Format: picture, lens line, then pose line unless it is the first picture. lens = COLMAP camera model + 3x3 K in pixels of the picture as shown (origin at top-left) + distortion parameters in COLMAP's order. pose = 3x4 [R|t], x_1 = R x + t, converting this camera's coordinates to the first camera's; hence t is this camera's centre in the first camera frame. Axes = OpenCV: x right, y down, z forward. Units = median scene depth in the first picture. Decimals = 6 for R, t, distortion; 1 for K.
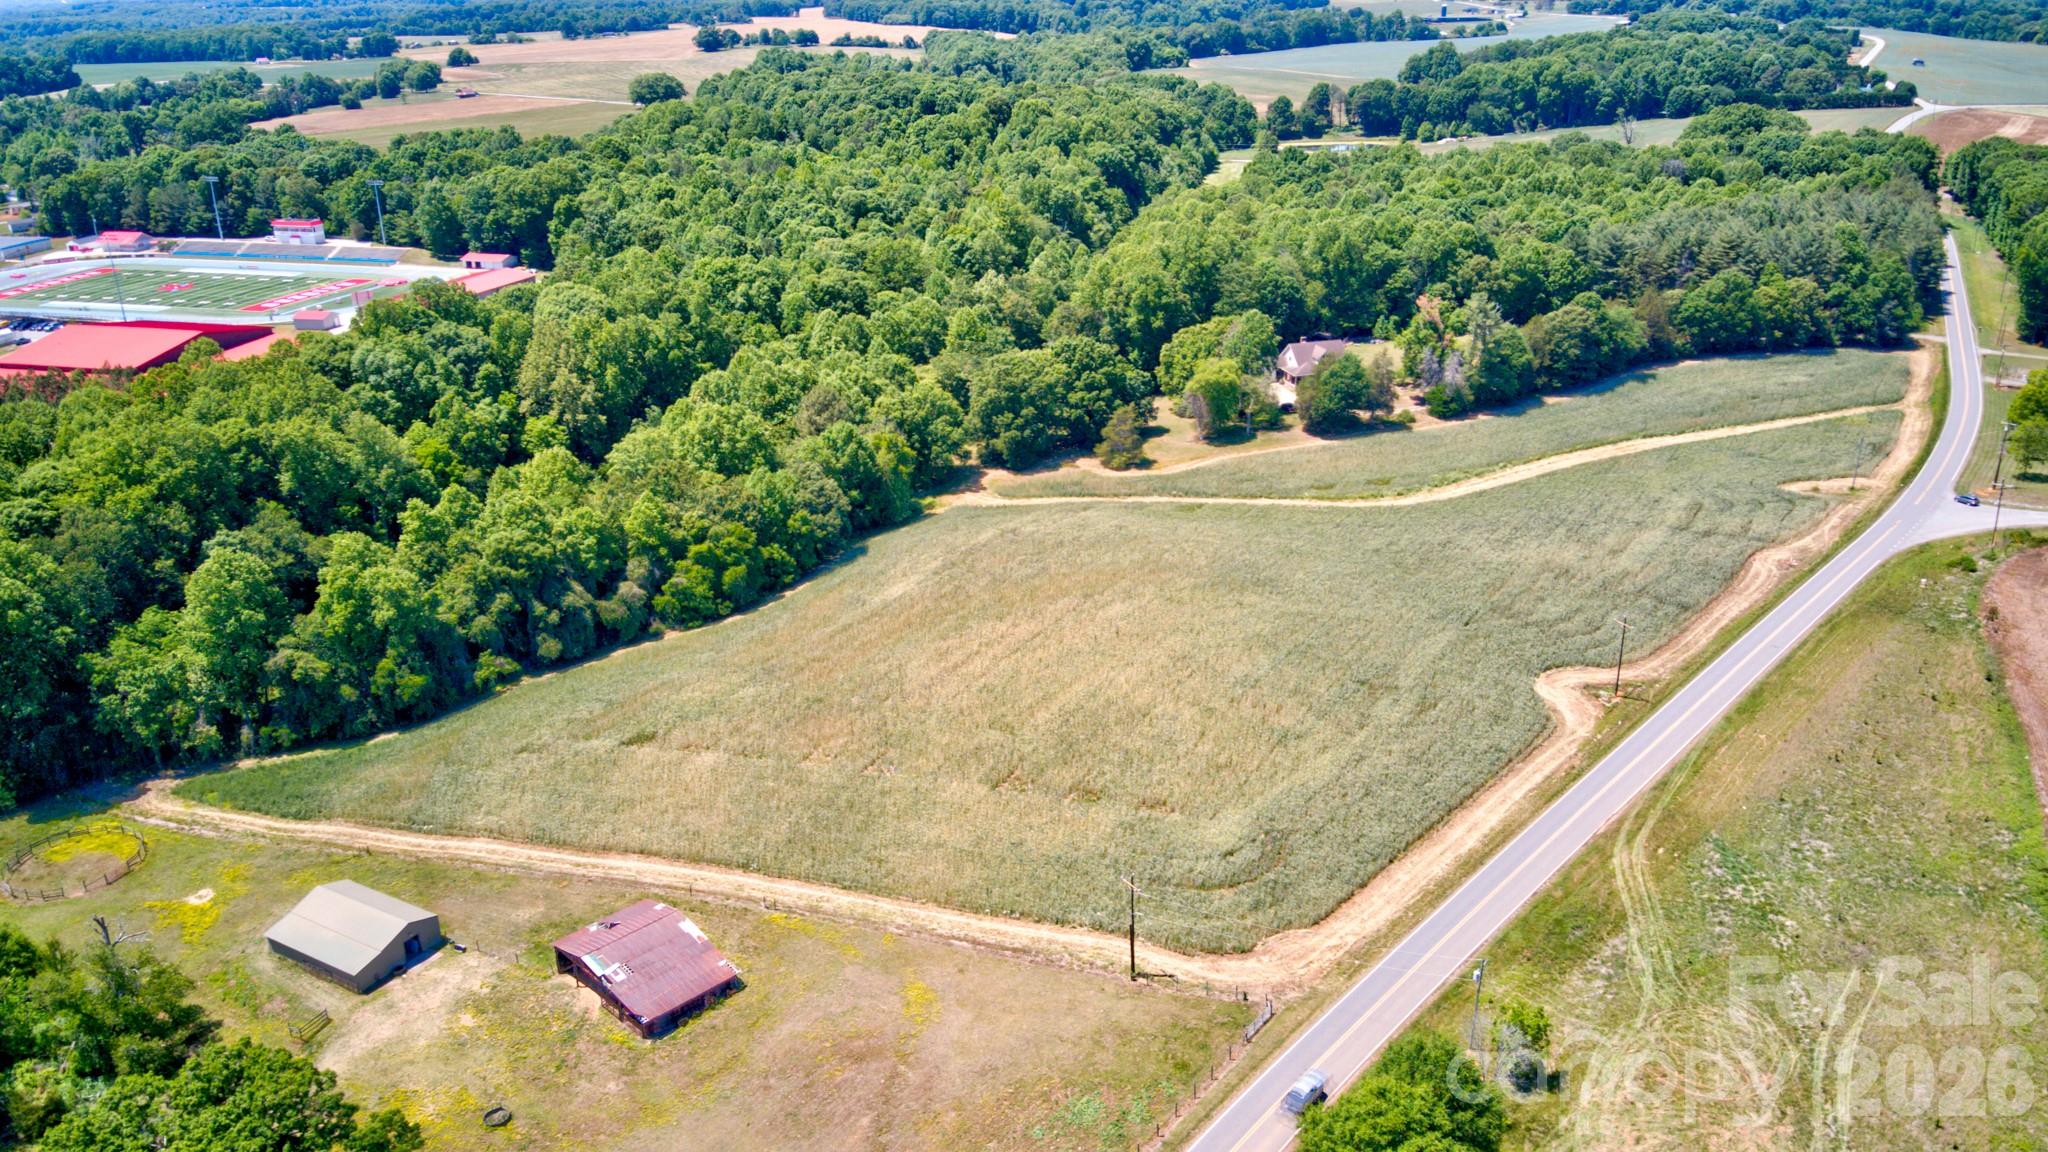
lens RADIAL K [[1517.1, 0, 1015.0], [0, 1517.1, 584.5], [0, 0, 1]] dist [0.142425, -0.265665]
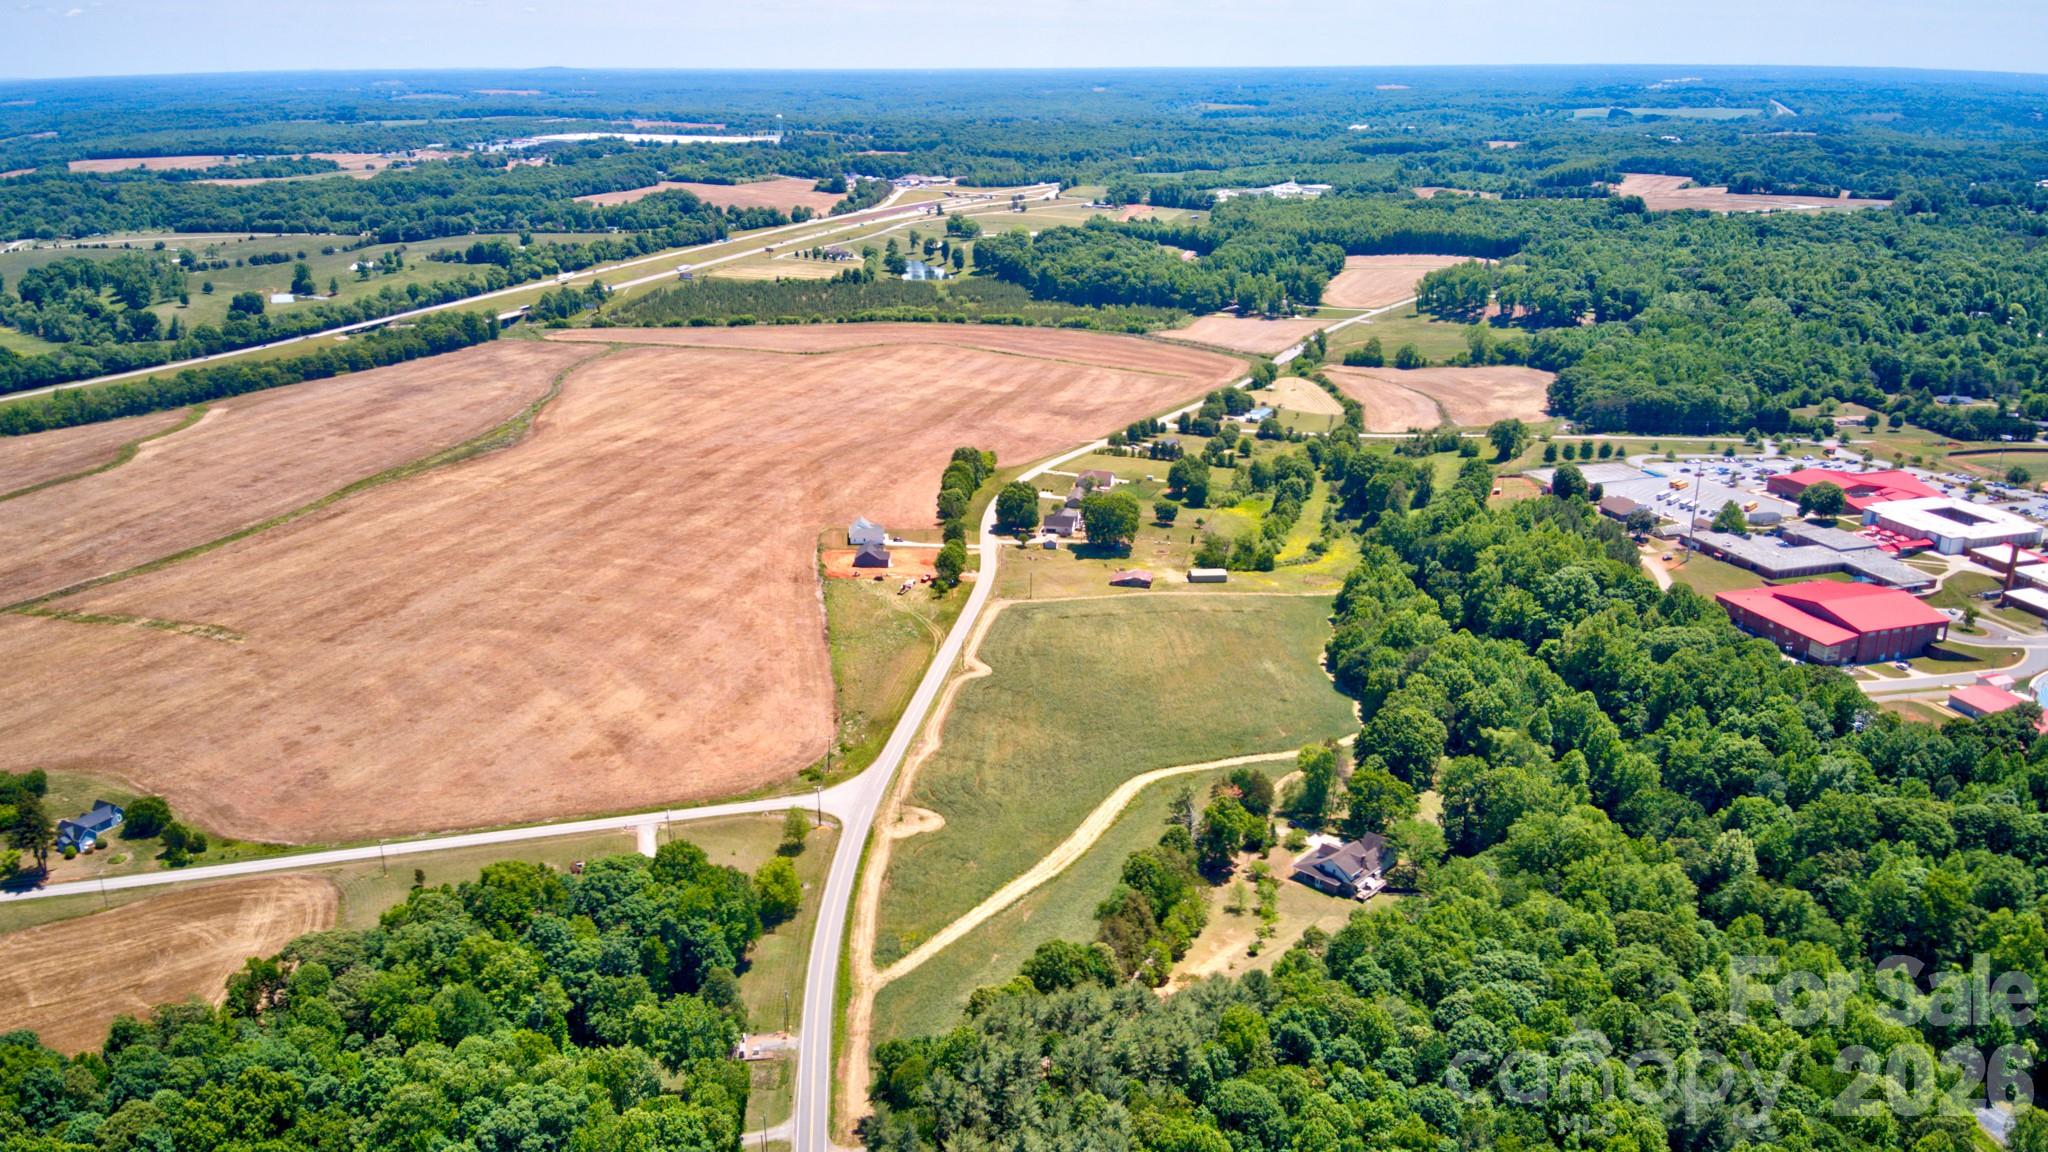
lens RADIAL K [[1508.5, 0, 1010.3], [0, 1508.5, 580.5], [0, 0, 1]] dist [0.227131, -0.450849]
pose [[-0.833477, 0.199795, -0.515167, 1.042732], [-0.185518, 0.777033, 0.601500, -1.043335], [0.520479, 0.596909, -0.610574, 1.617212]]
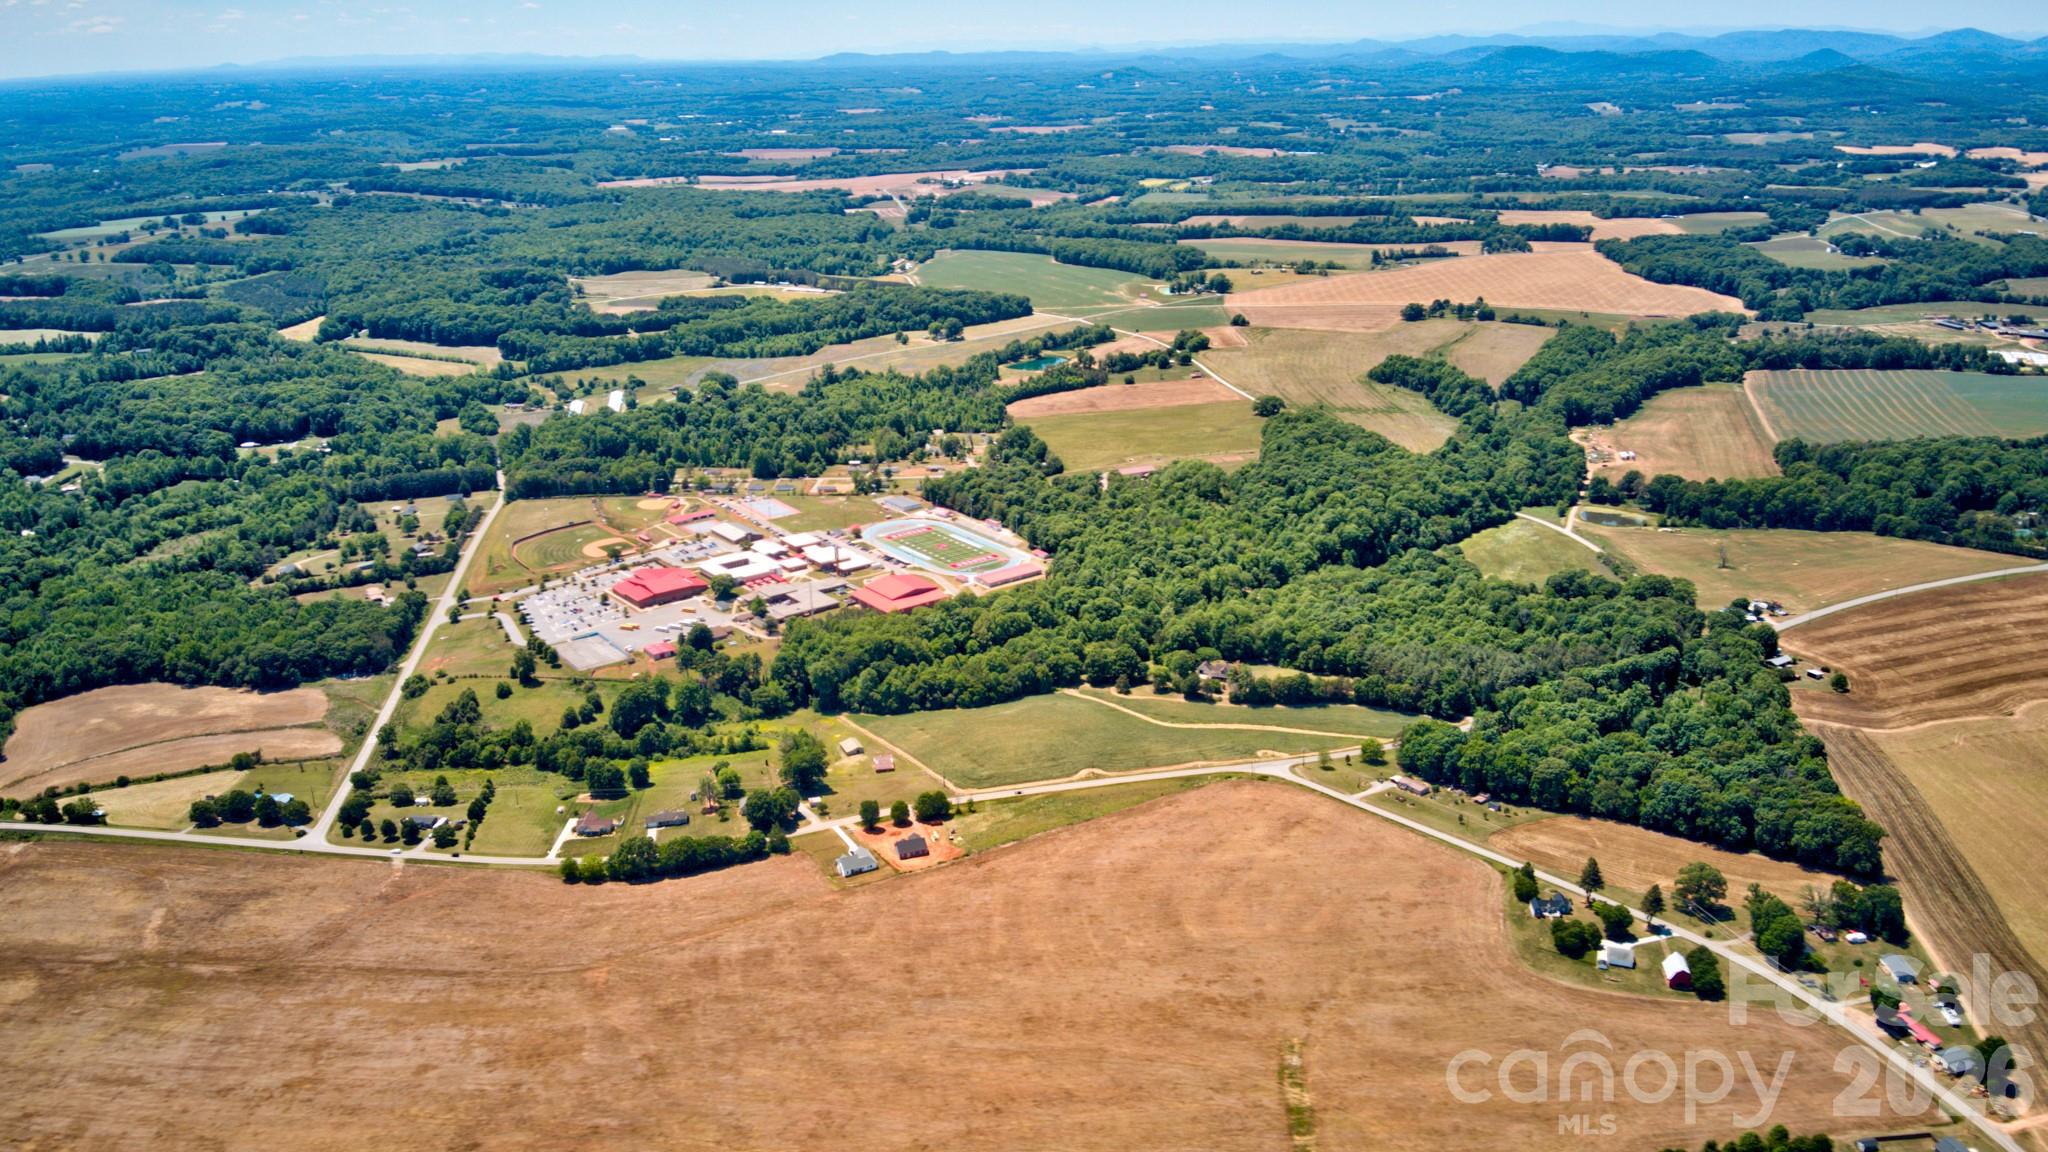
lens RADIAL K [[1508.5, 0, 1010.3], [0, 1508.5, 580.5], [0, 0, 1]] dist [0.227131, -0.450849]
pose [[0.813608, 0.201244, -0.545476, 1.551314], [-0.218961, 0.975169, 0.033178, -0.357804], [0.538608, 0.092444, 0.837470, -1.790218]]
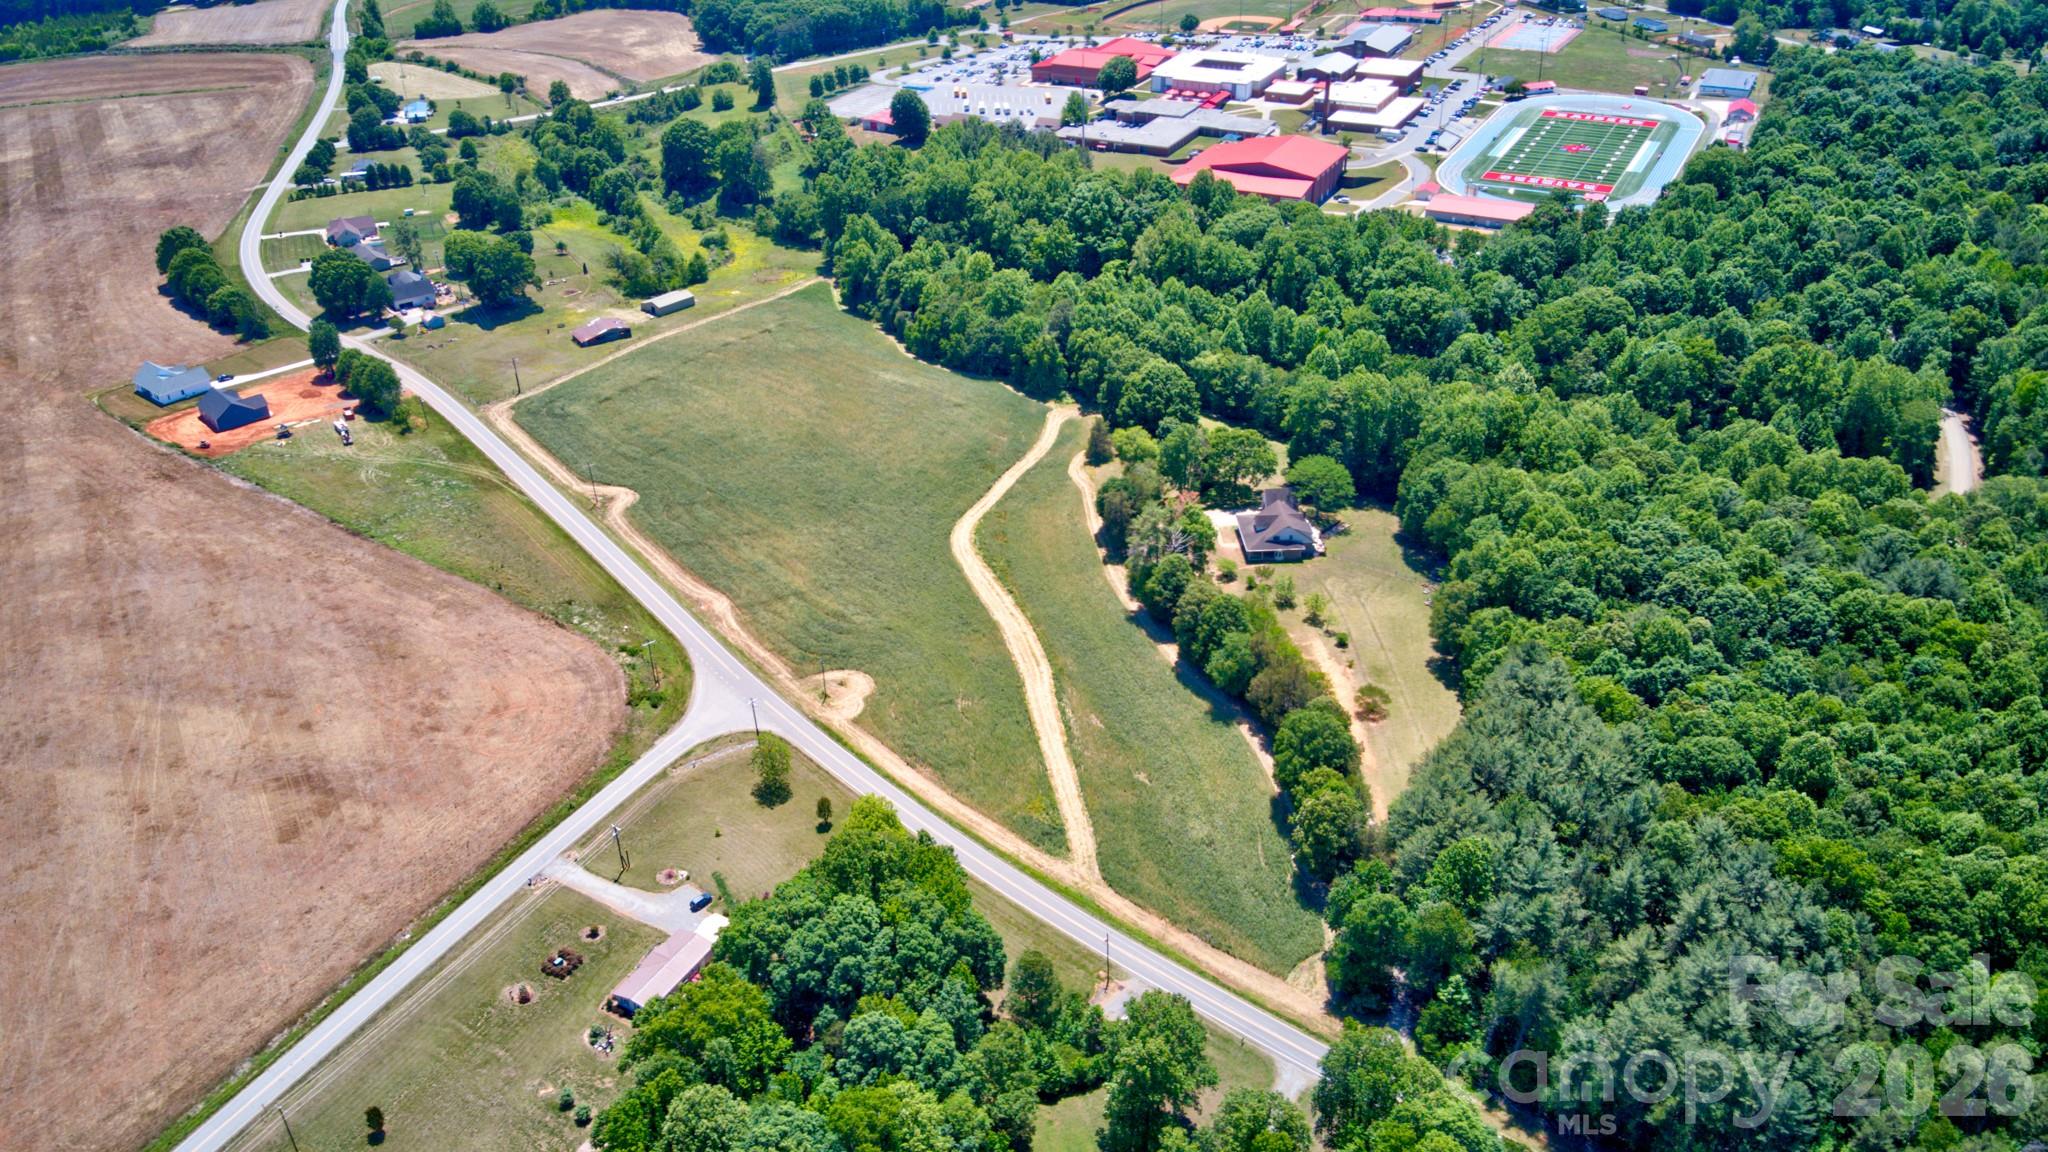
lens RADIAL K [[1517.1, 0, 1015.0], [0, 1517.1, 584.5], [0, 0, 1]] dist [0.142425, -0.265665]
pose [[-0.195026, 0.533391, -0.823079, 1.237315], [-0.336831, 0.751729, 0.566964, -0.721955], [0.921146, 0.387811, 0.033056, 0.926667]]
